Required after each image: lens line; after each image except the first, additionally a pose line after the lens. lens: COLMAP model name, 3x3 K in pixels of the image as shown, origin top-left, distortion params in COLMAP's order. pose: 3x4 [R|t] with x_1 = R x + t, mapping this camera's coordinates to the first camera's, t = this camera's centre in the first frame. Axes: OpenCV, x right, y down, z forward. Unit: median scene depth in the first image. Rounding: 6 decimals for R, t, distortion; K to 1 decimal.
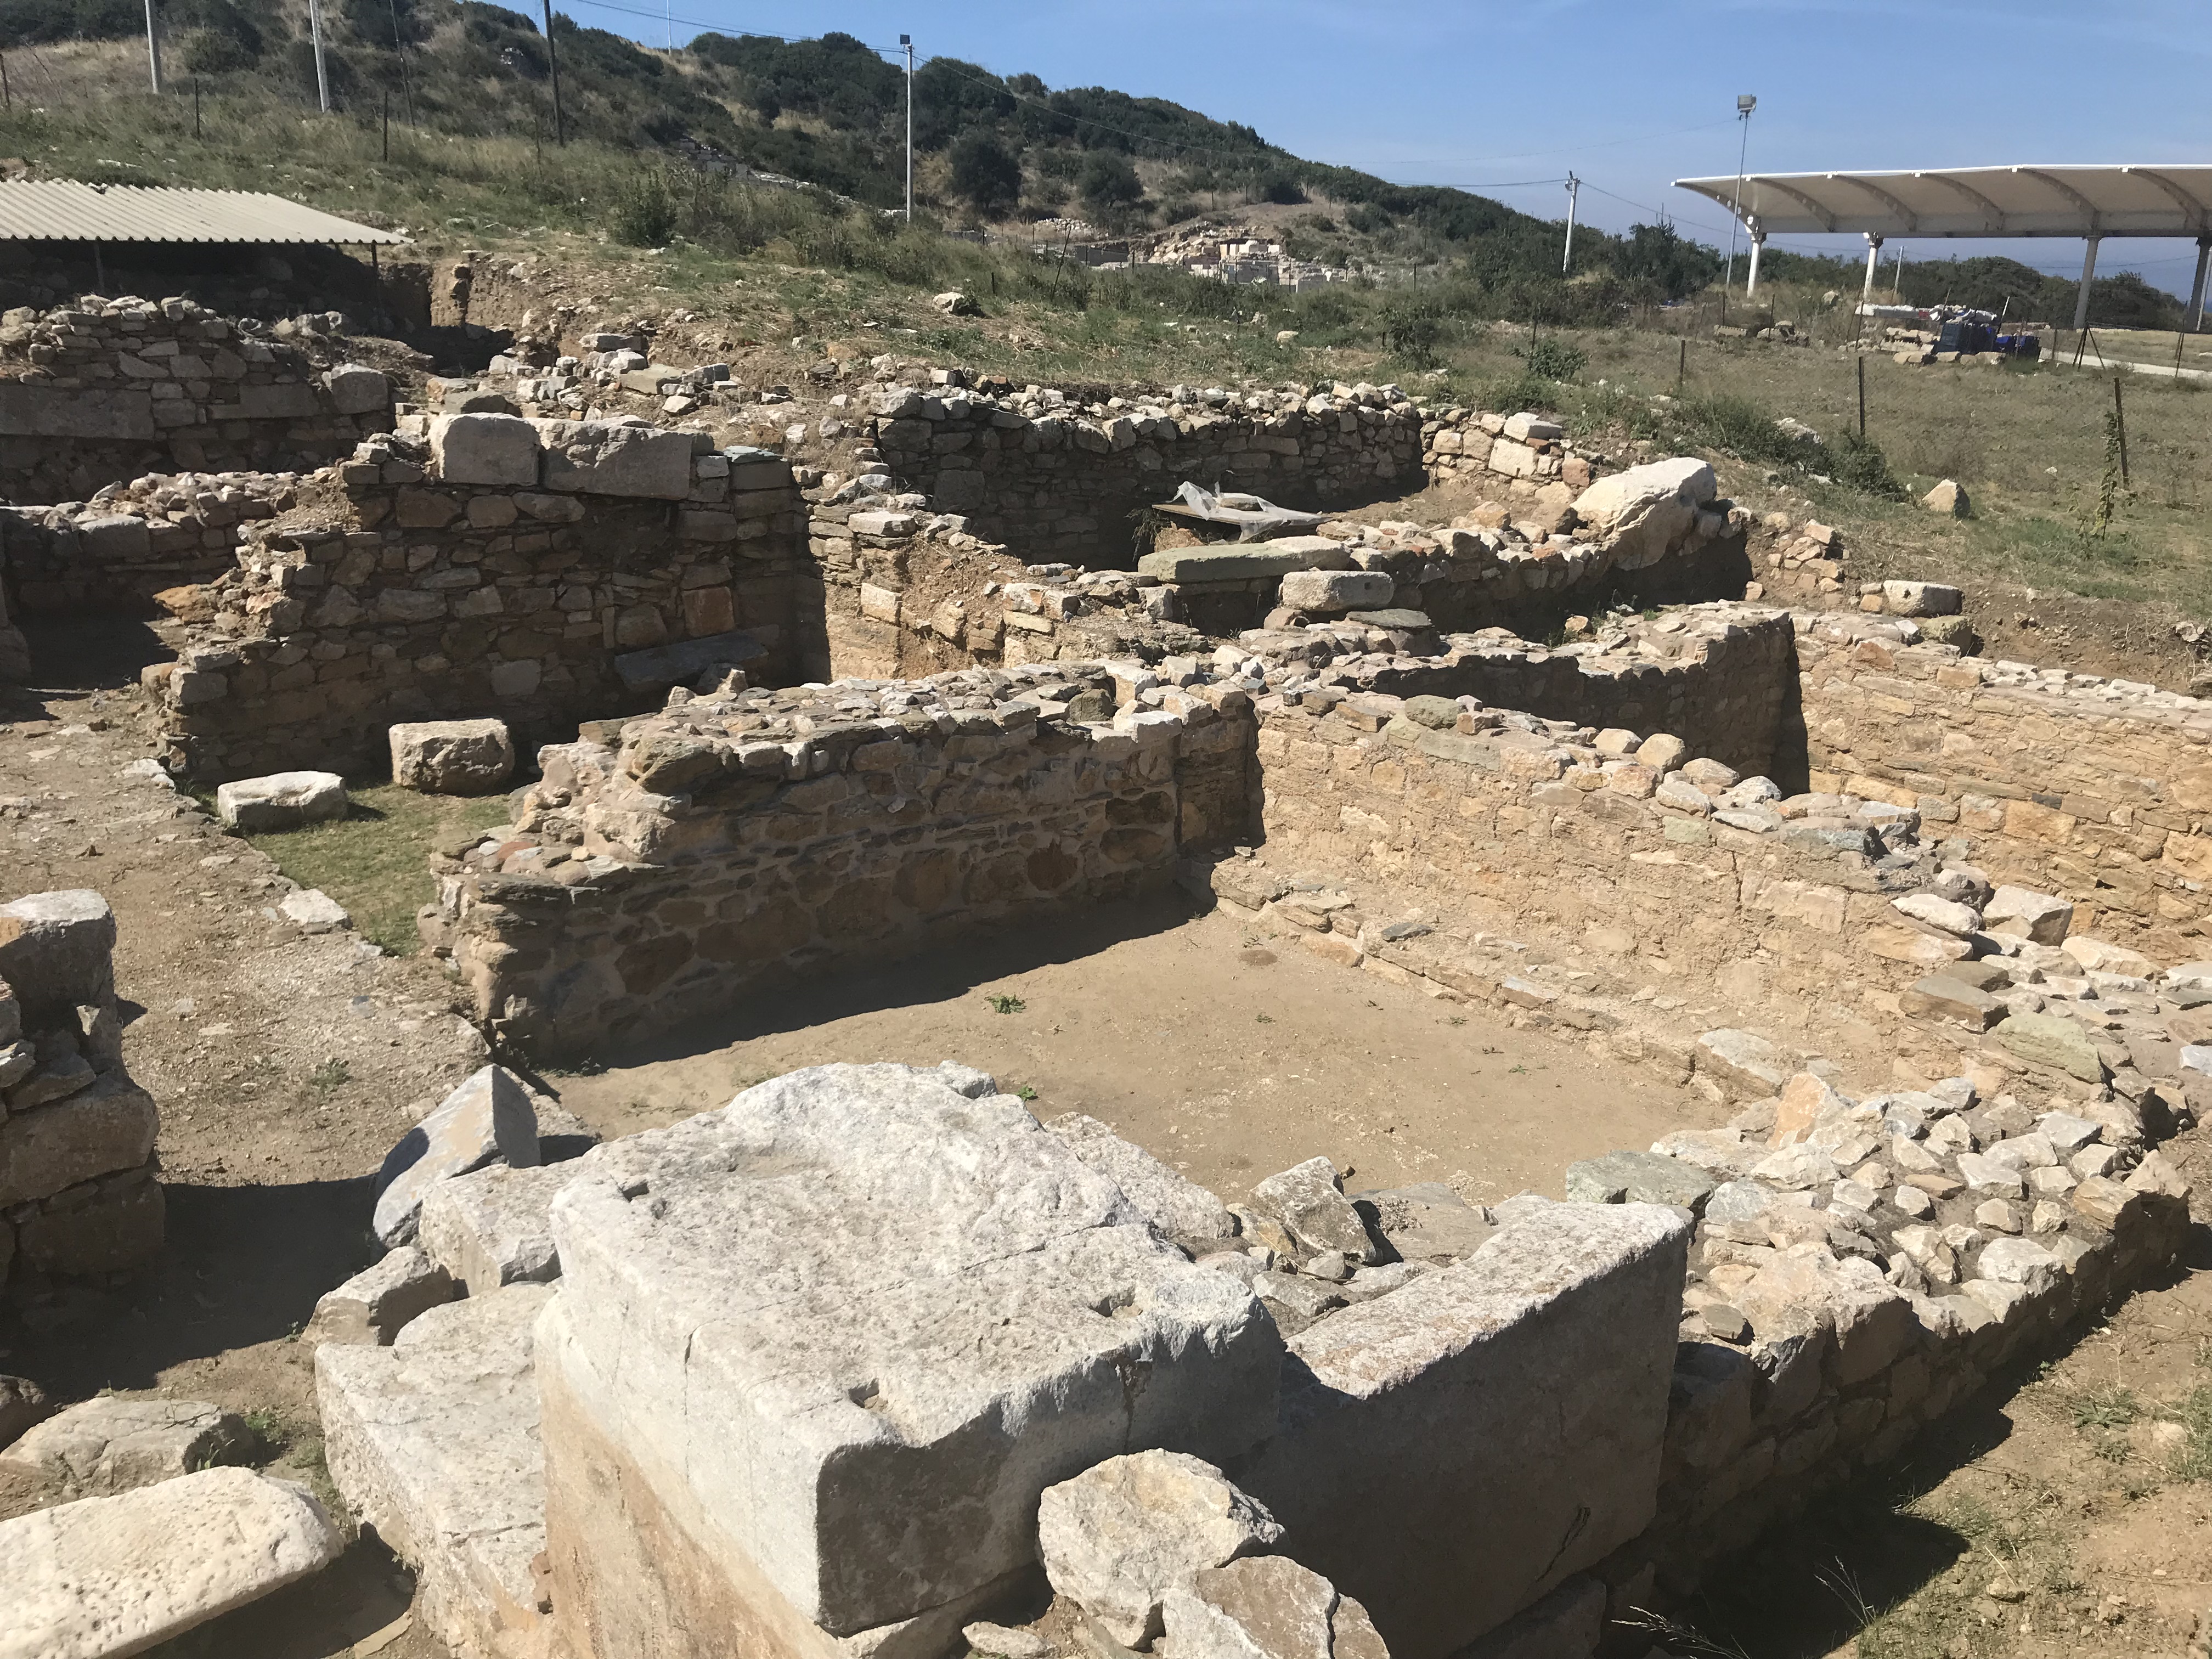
lens RADIAL K [[1806.3, 0, 1102.1], [0, 1806.3, 837.2], [0, 0, 1]] dist [0.007241, -0.006201]
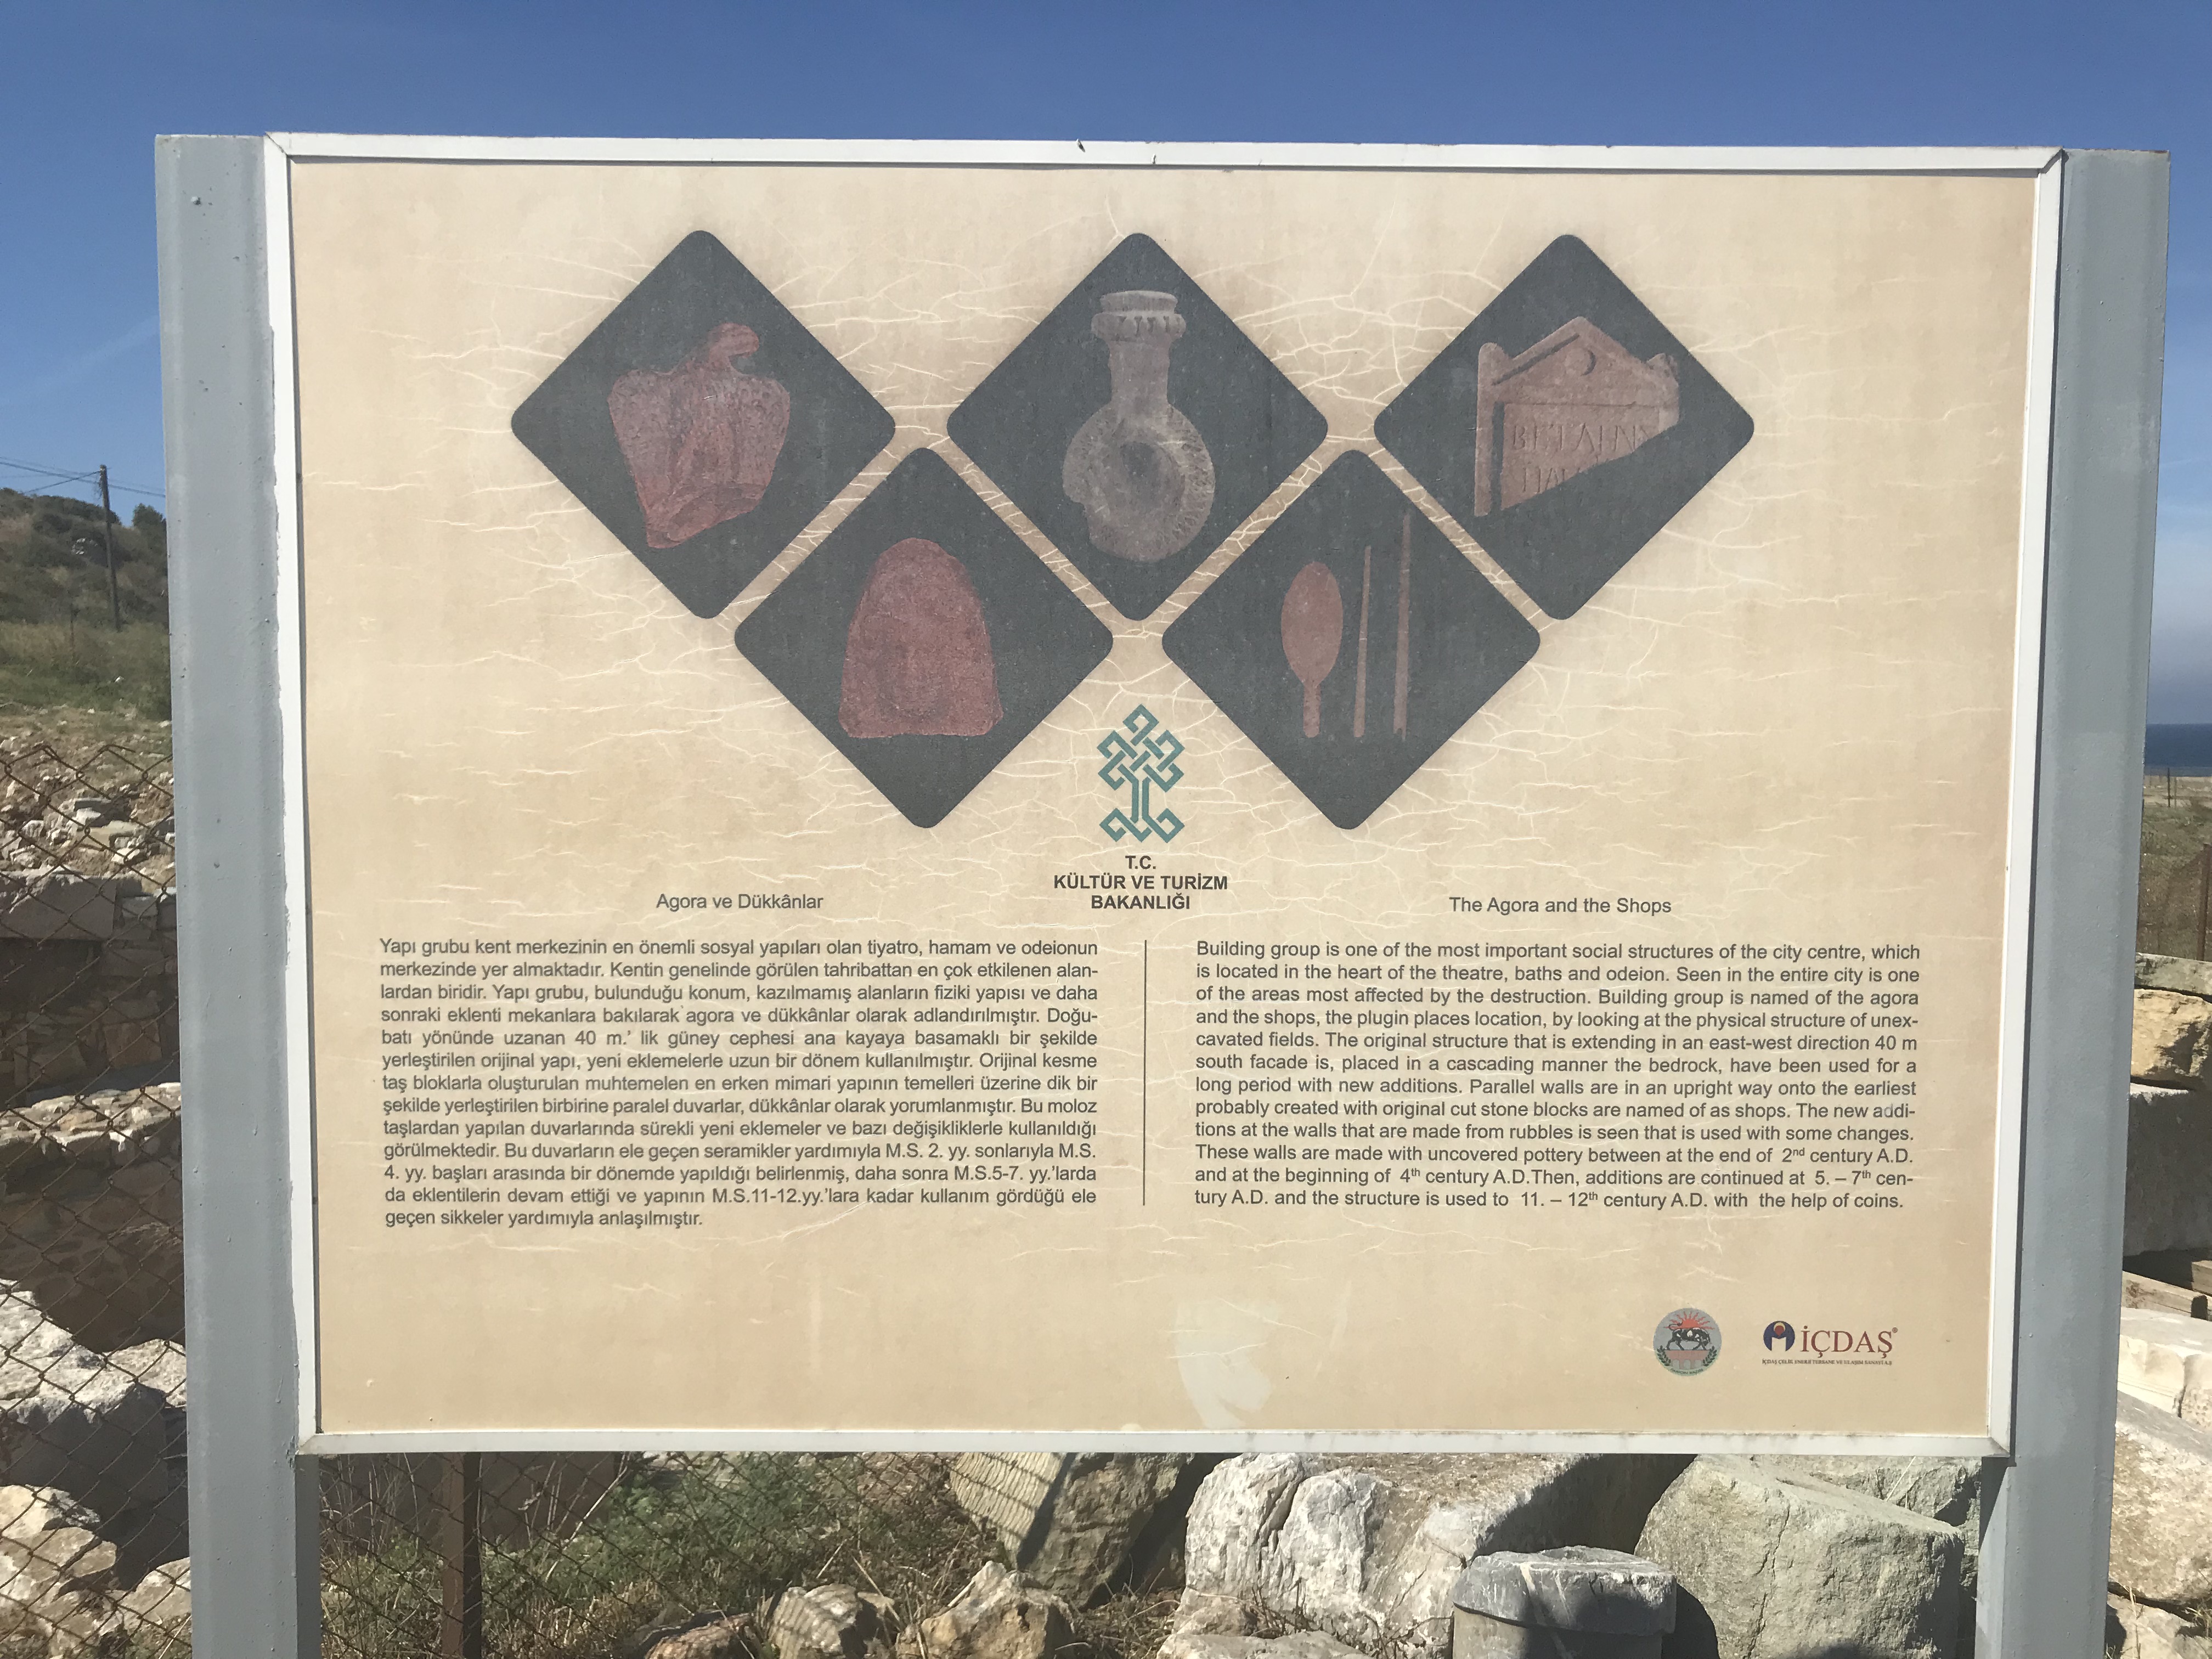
lens RADIAL K [[1806.3, 0, 1102.1], [0, 1806.3, 837.2], [0, 0, 1]] dist [0.007241, -0.006201]
pose [[0.977601, -0.045552, 0.205477, 0.339832], [0.093683, 0.968426, -0.231030, 0.148541], [-0.188465, 0.245105, 0.951002, -0.348373]]
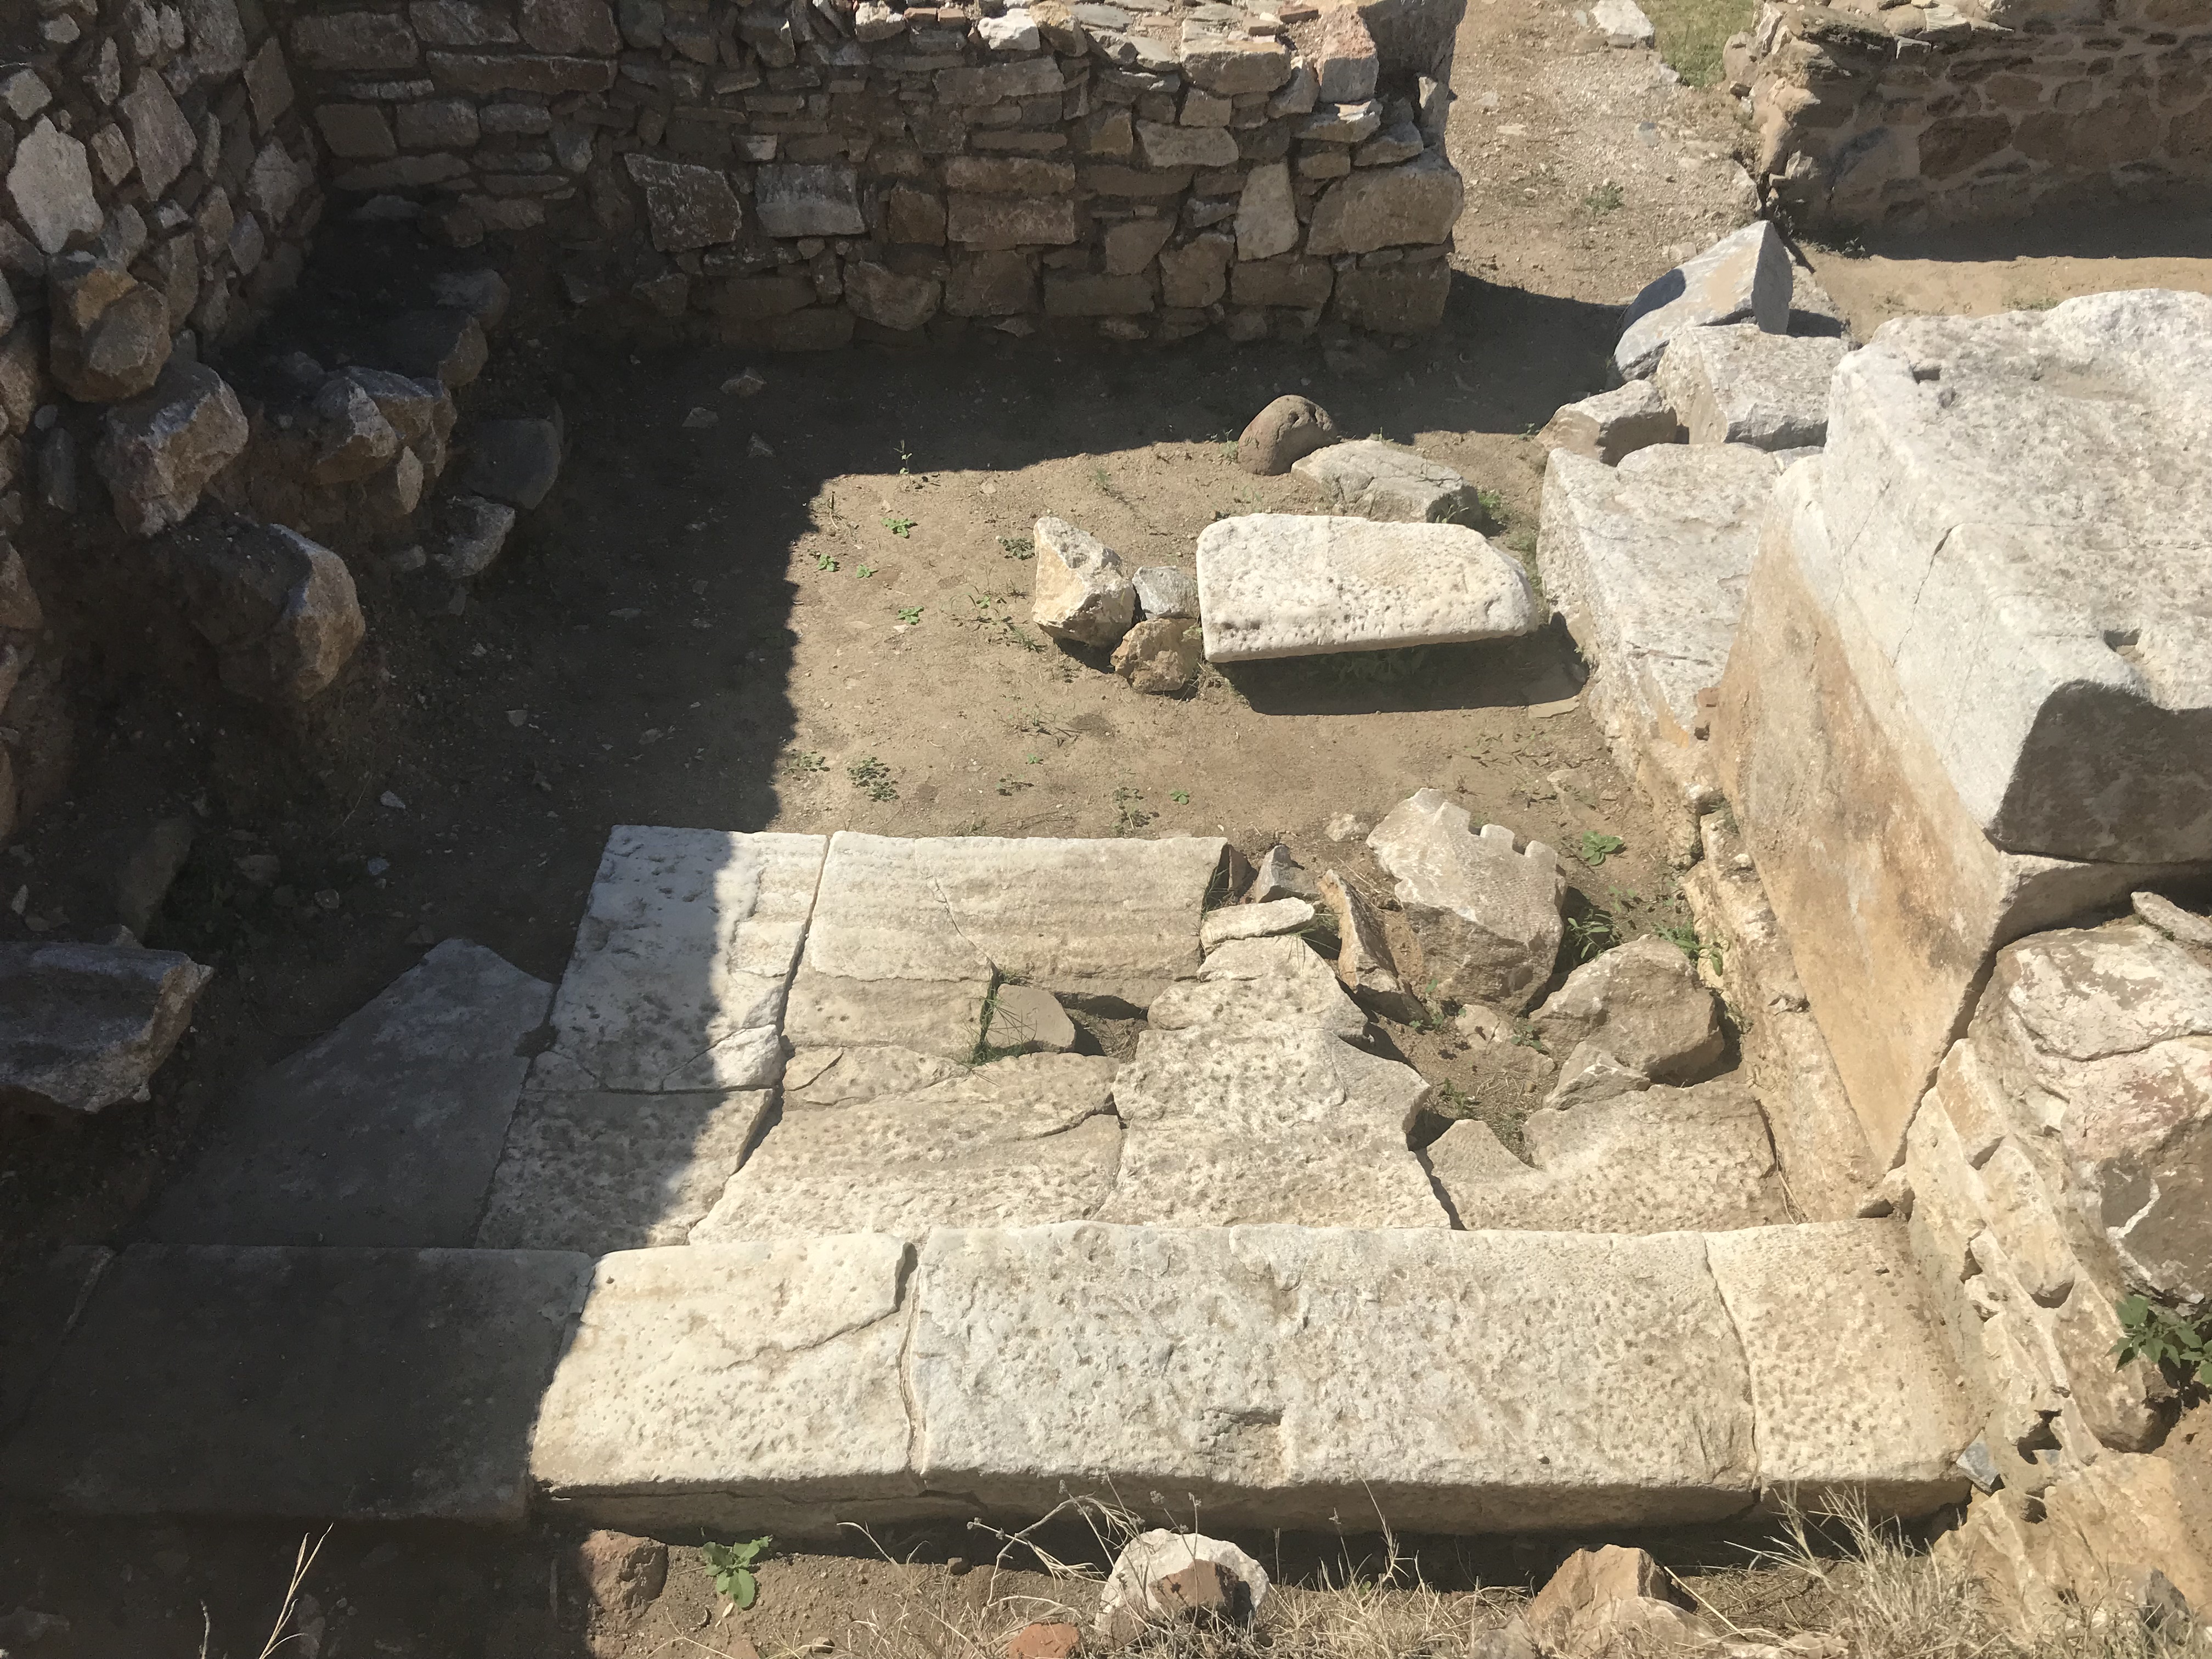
lens RADIAL K [[1806.3, 0, 1102.1], [0, 1806.3, 837.2], [0, 0, 1]] dist [0.007241, -0.006201]
pose [[0.789998, 0.379014, -0.481925, -0.035145], [-0.136559, 0.875063, 0.464346, 0.017906], [0.597708, -0.301021, 0.743056, -0.039270]]
